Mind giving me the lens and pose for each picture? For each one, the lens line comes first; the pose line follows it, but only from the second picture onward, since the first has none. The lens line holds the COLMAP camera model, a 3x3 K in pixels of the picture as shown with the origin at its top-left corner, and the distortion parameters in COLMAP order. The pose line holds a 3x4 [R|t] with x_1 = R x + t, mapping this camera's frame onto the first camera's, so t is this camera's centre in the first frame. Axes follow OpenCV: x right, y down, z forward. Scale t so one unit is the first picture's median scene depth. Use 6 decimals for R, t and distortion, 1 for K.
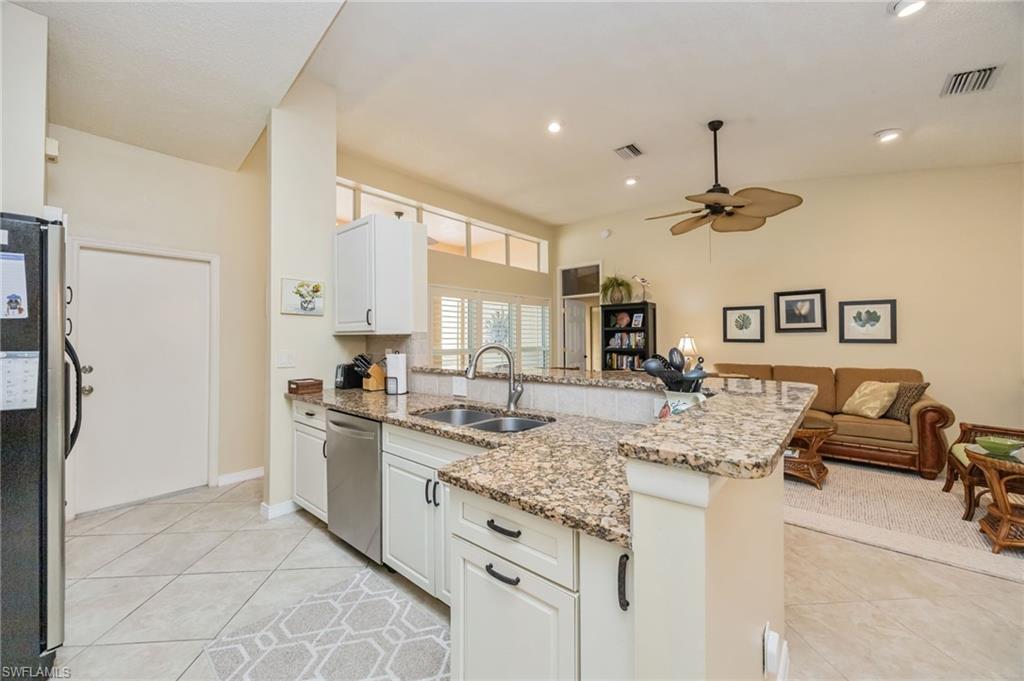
lens RADIAL K [[388.9, 0, 514.5], [0, 388.9, 333.6], [0, 0, 1]] dist [-0.003648, 0.000634]
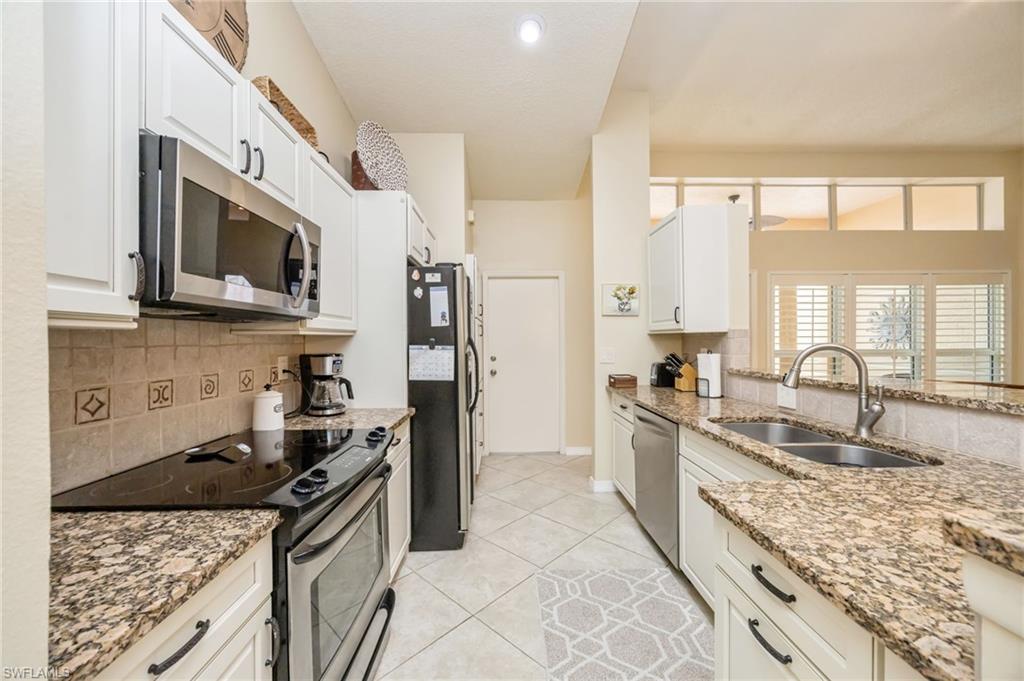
lens RADIAL K [[388.9, 0, 513.5], [0, 388.9, 345.6], [0, 0, 1]] dist [-0.003648, 0.000634]
pose [[0.672938, 0.010396, -0.739626, 0.085149], [0.013925, 0.999546, 0.026719, 0.002788], [0.739568, -0.028279, 0.672487, 0.054666]]
